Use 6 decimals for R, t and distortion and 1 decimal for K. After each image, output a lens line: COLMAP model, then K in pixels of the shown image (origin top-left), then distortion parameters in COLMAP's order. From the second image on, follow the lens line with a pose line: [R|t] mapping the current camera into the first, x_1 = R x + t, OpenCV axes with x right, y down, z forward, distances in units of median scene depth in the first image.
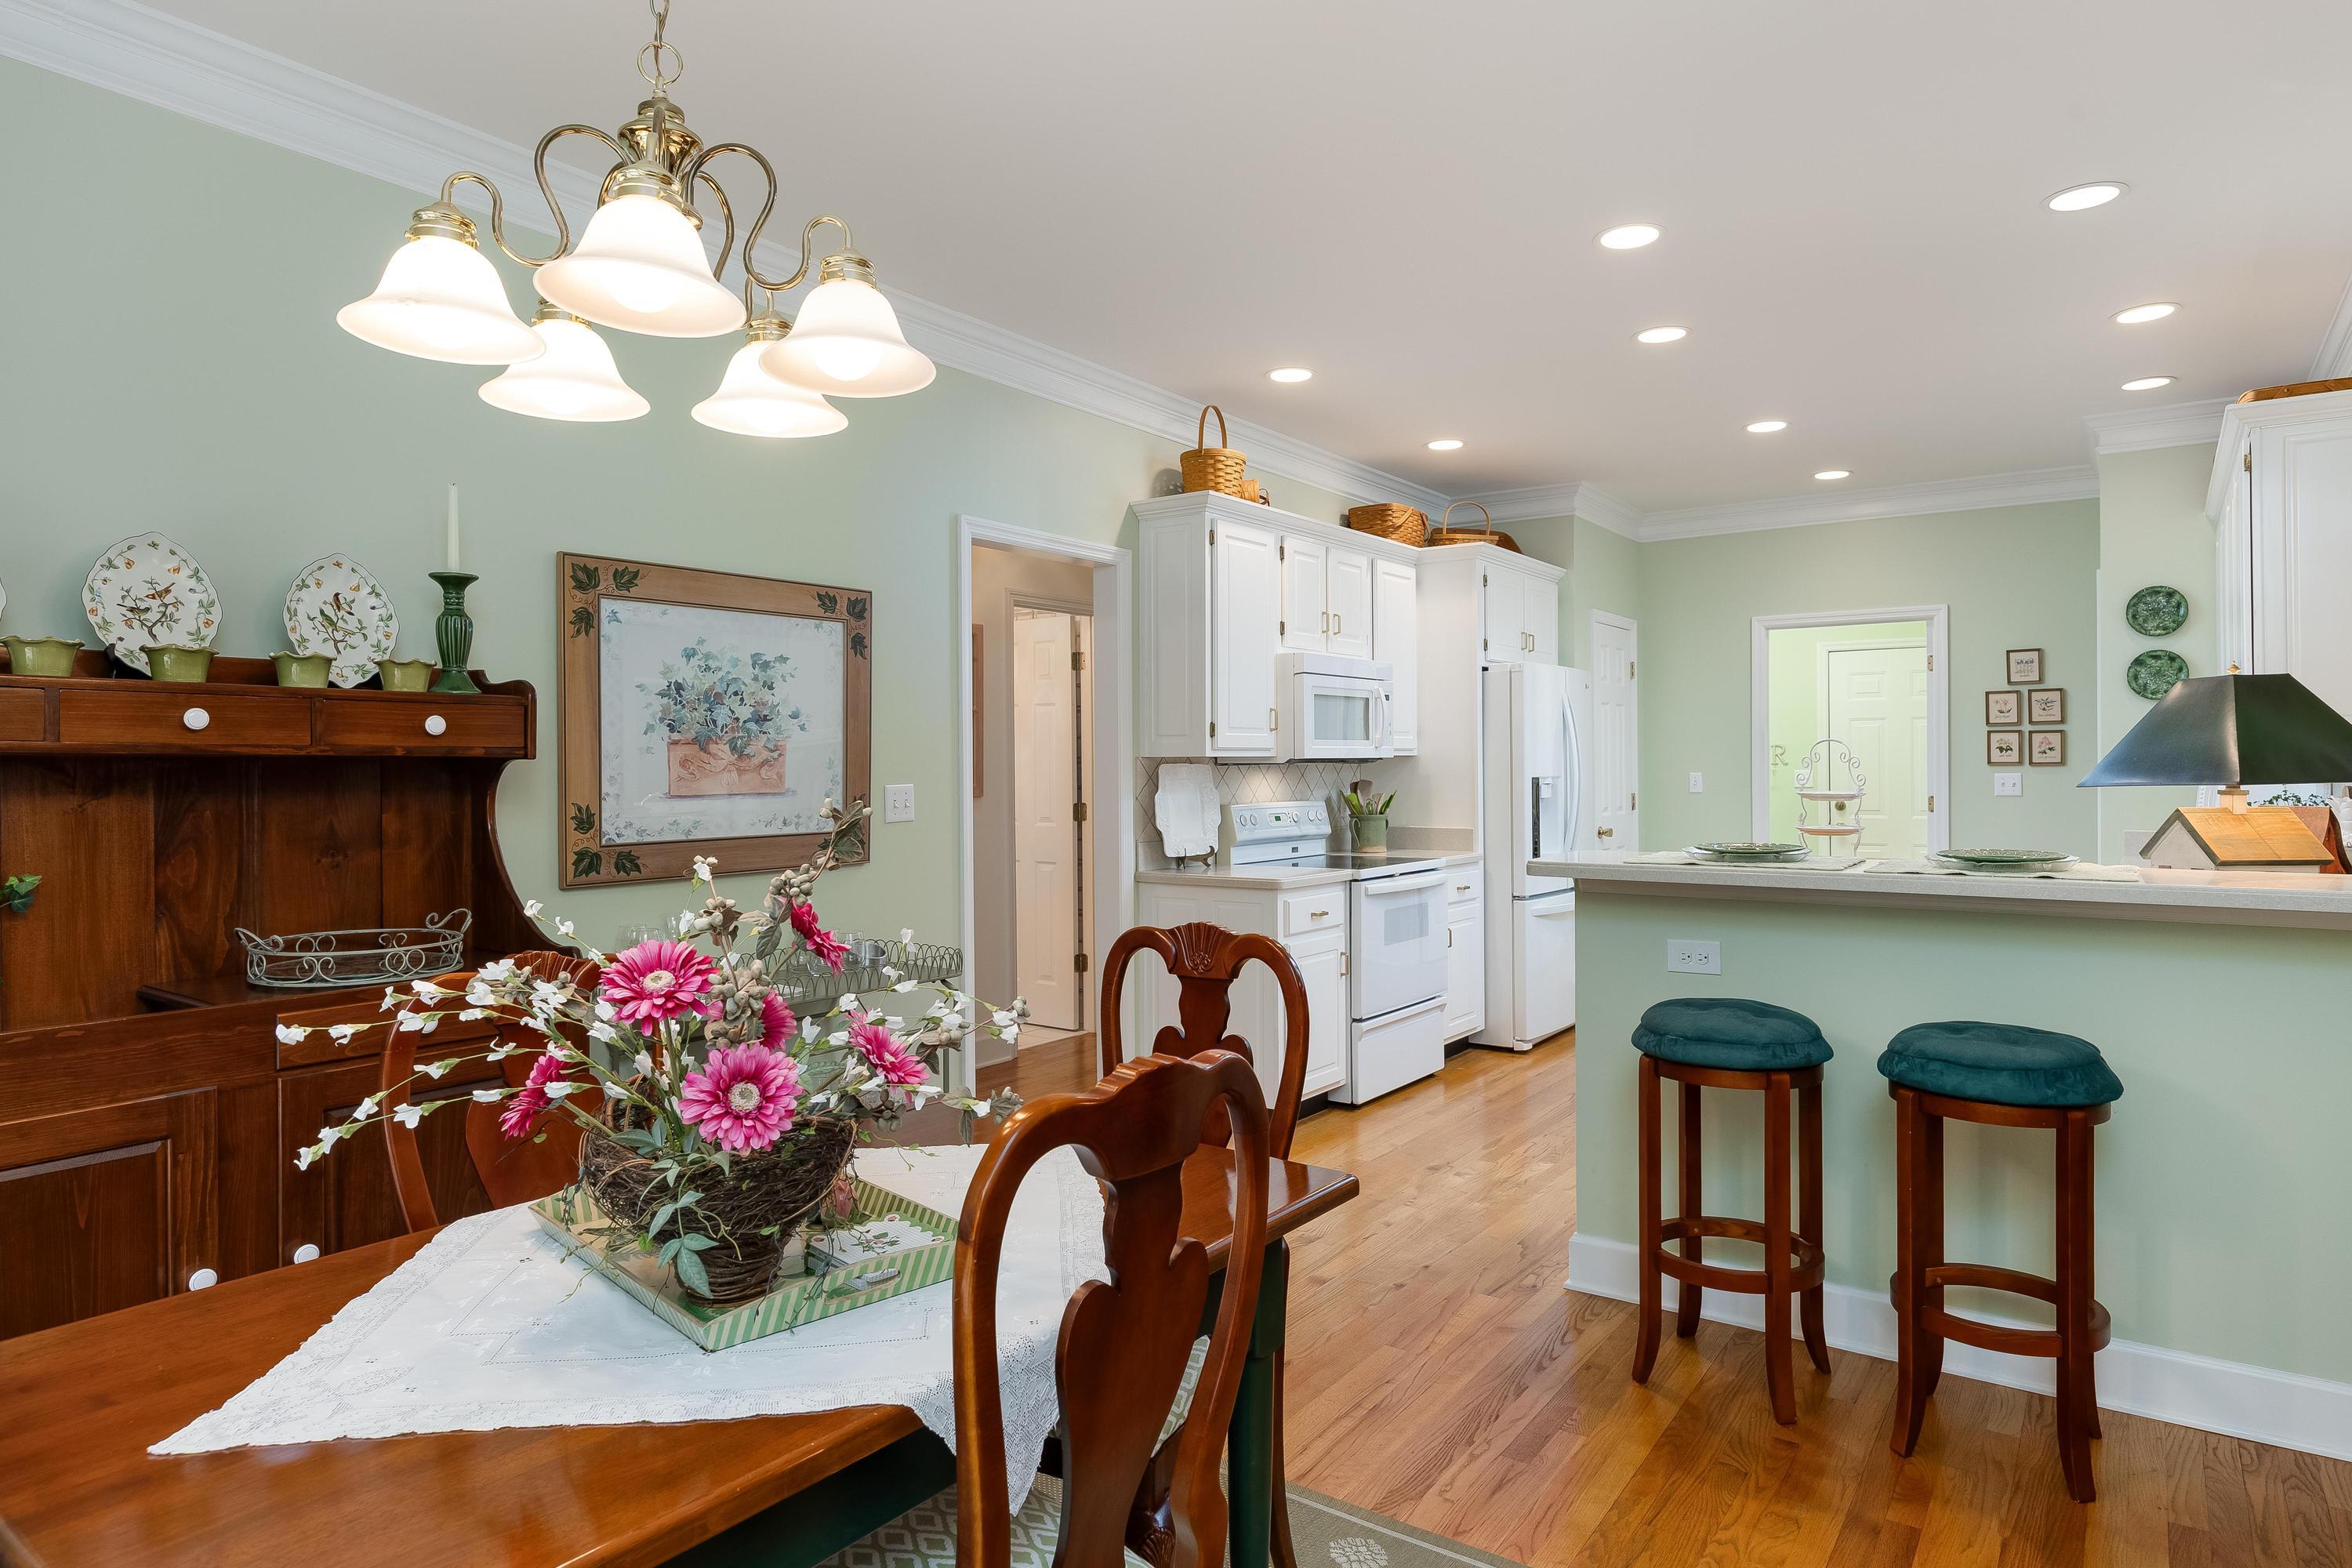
lens RADIAL K [[1336.5, 0, 1159.3], [0, 1336.5, 767.2], [0, 0, 1]] dist [0.016104, -0.007326]
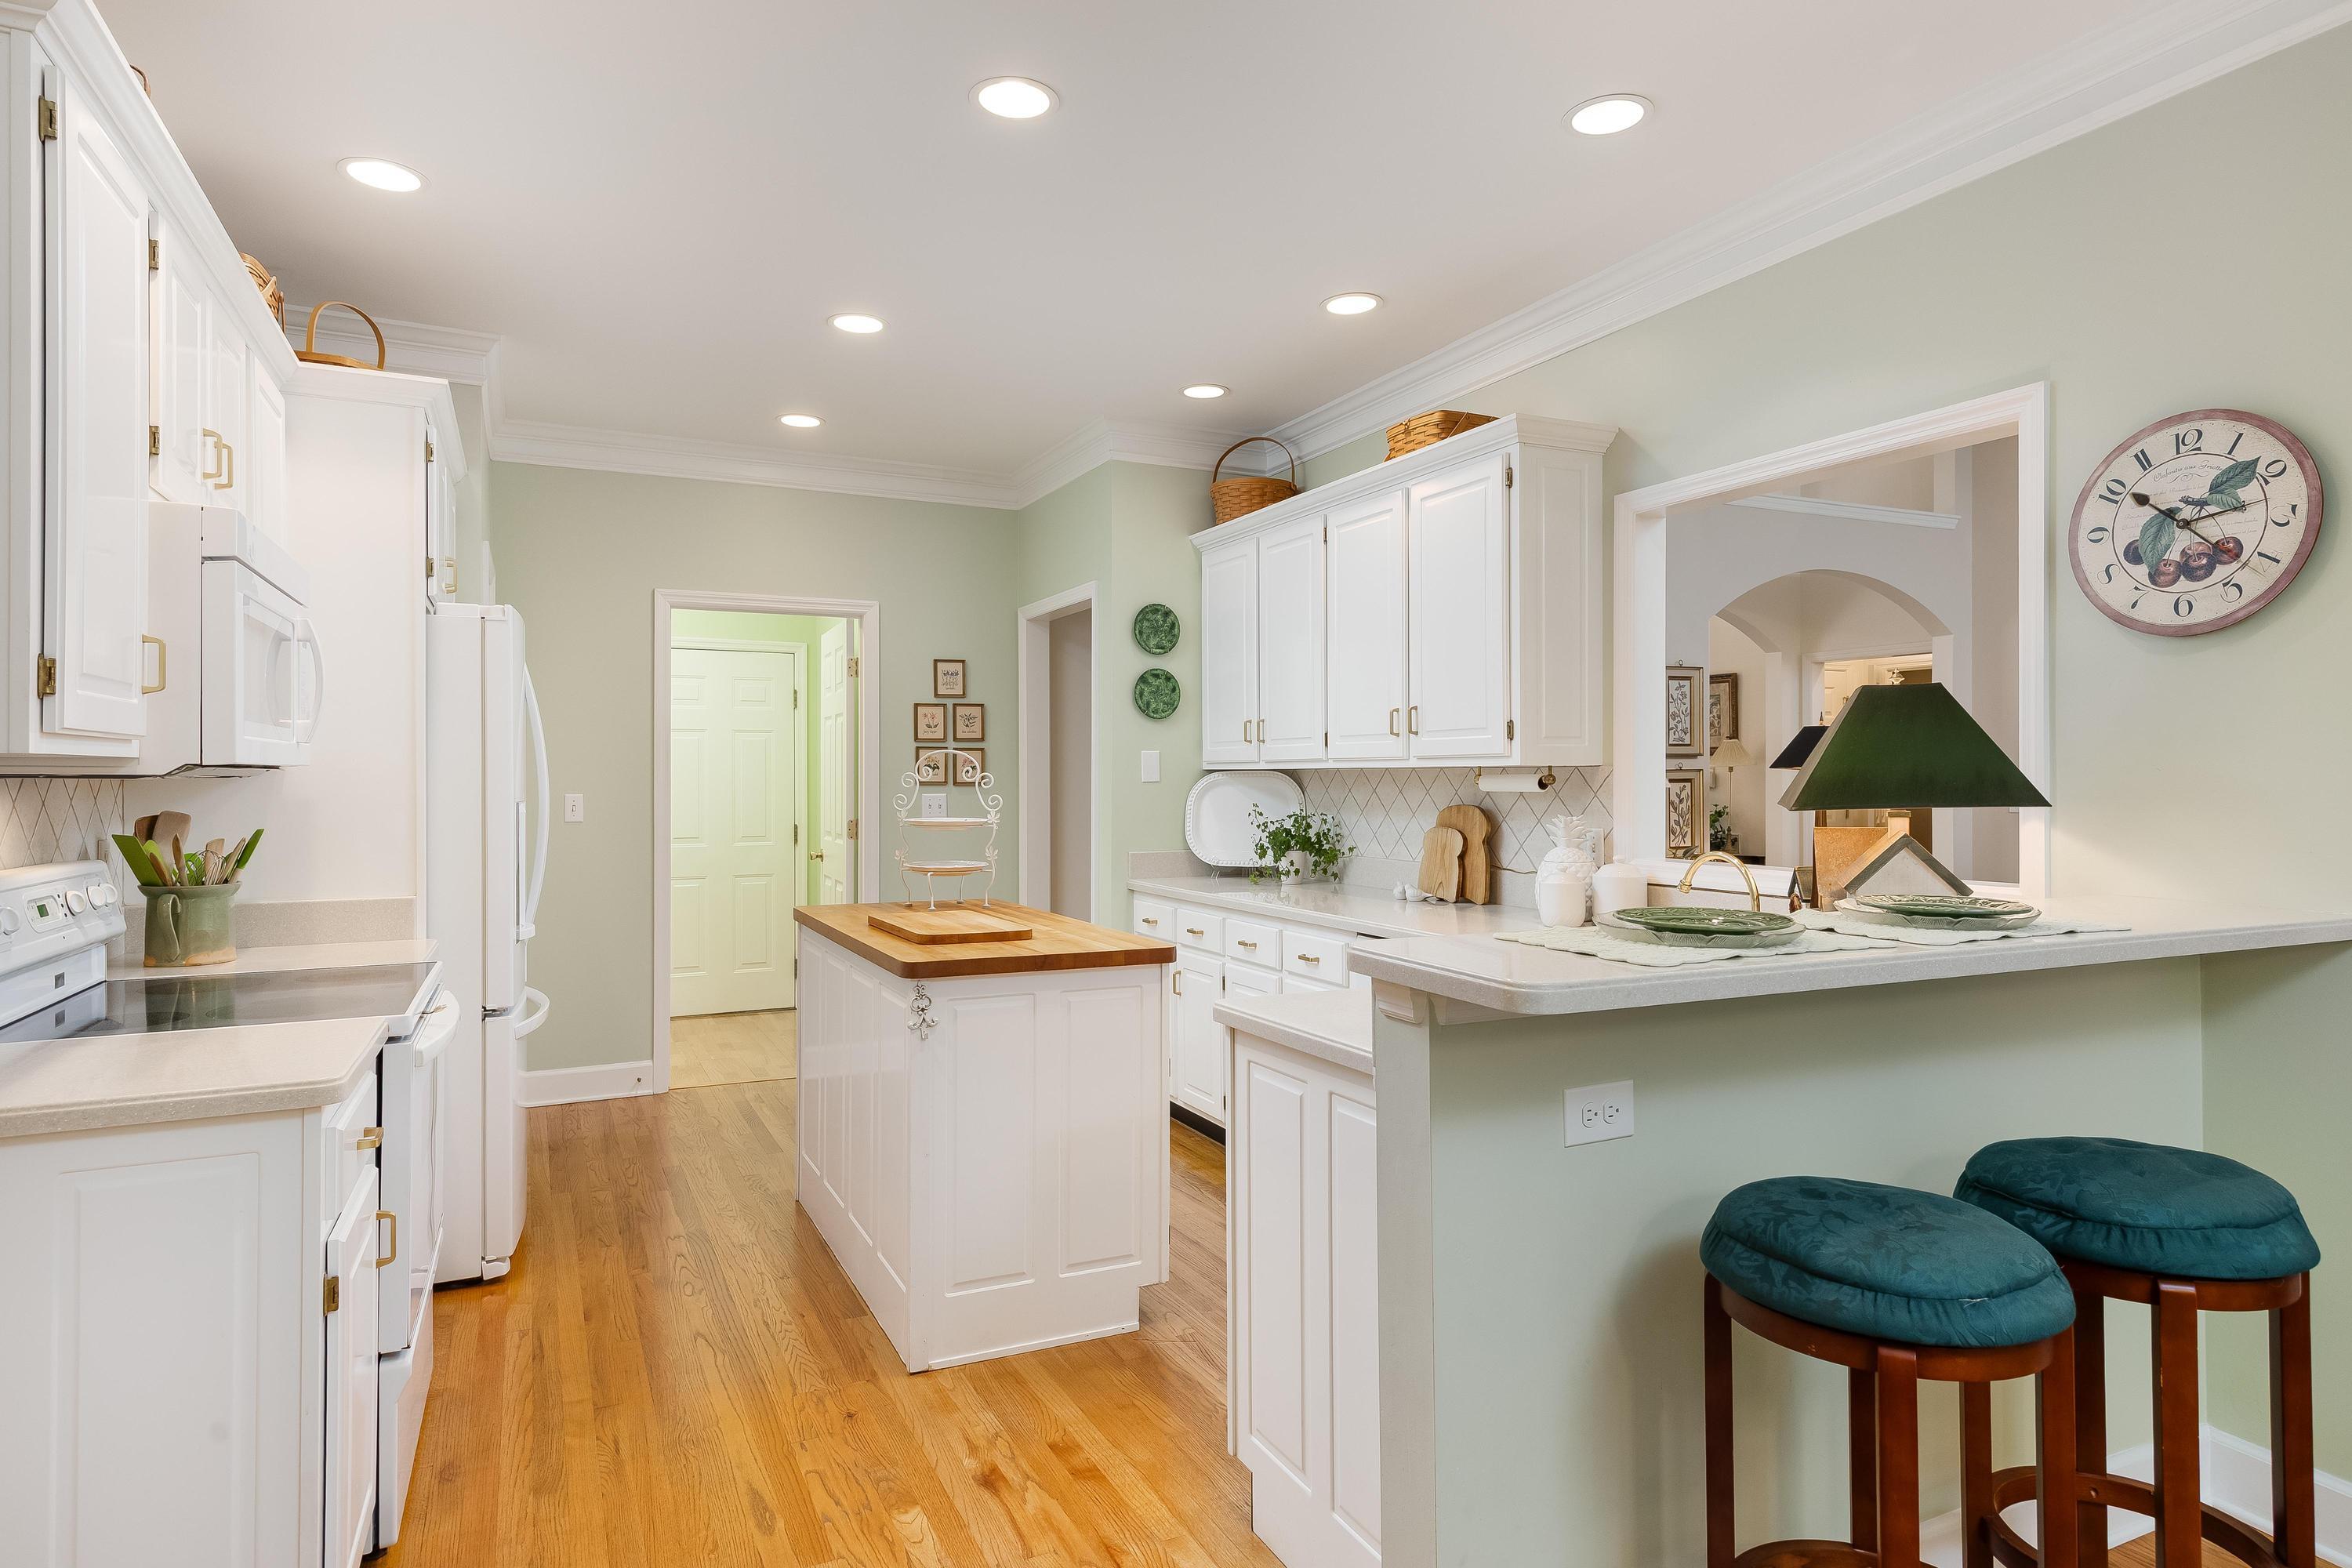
lens RADIAL K [[1336.5, 0, 1179.7], [0, 1336.5, 778.9], [0, 0, 1]] dist [0.016104, -0.007326]
pose [[0.464392, 0.006341, 0.885607, -0.120882], [-0.000383, 0.999976, -0.006959, 0.000853], [-0.885630, 0.002892, 0.464383, 0.528451]]
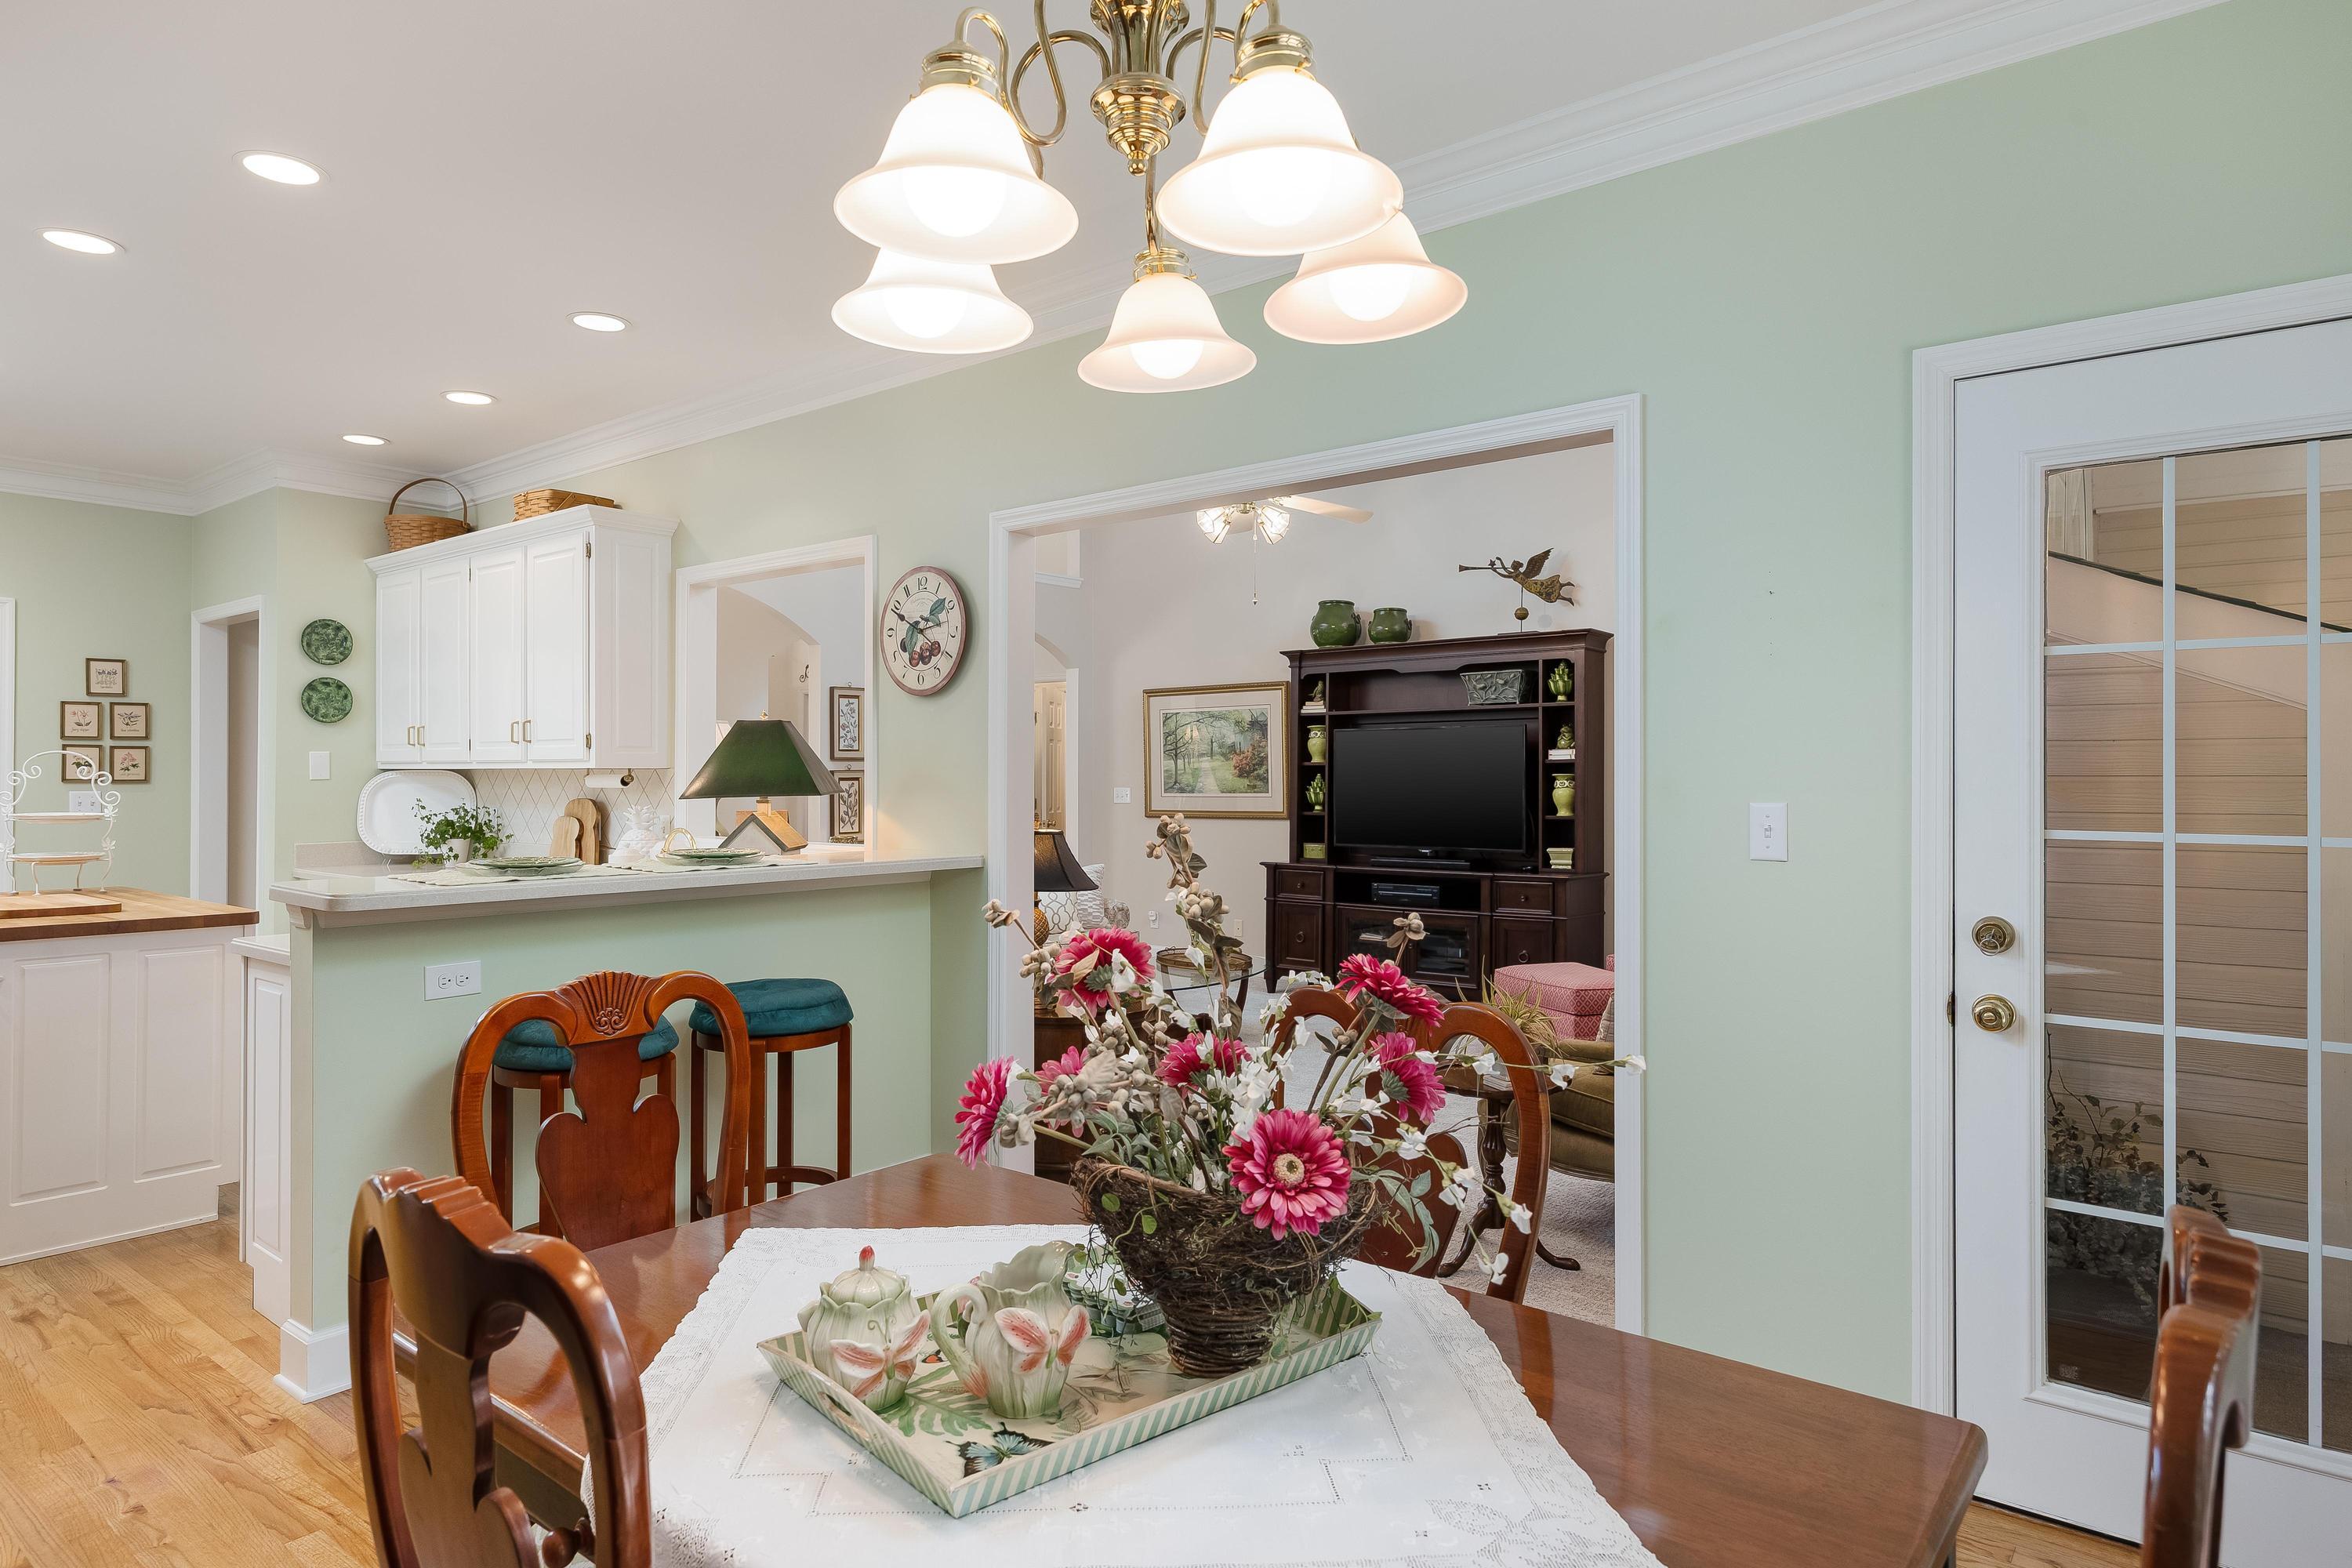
lens RADIAL K [[1336.5, 0, 1178.9], [0, 1336.5, 770.1], [0, 0, 1]] dist [0.016104, -0.007326]
pose [[0.038069, 0.011866, 0.999205, -0.326836], [-0.000125, 0.999930, -0.011870, 0.001281], [-0.999275, 0.000327, 0.038068, 0.263163]]
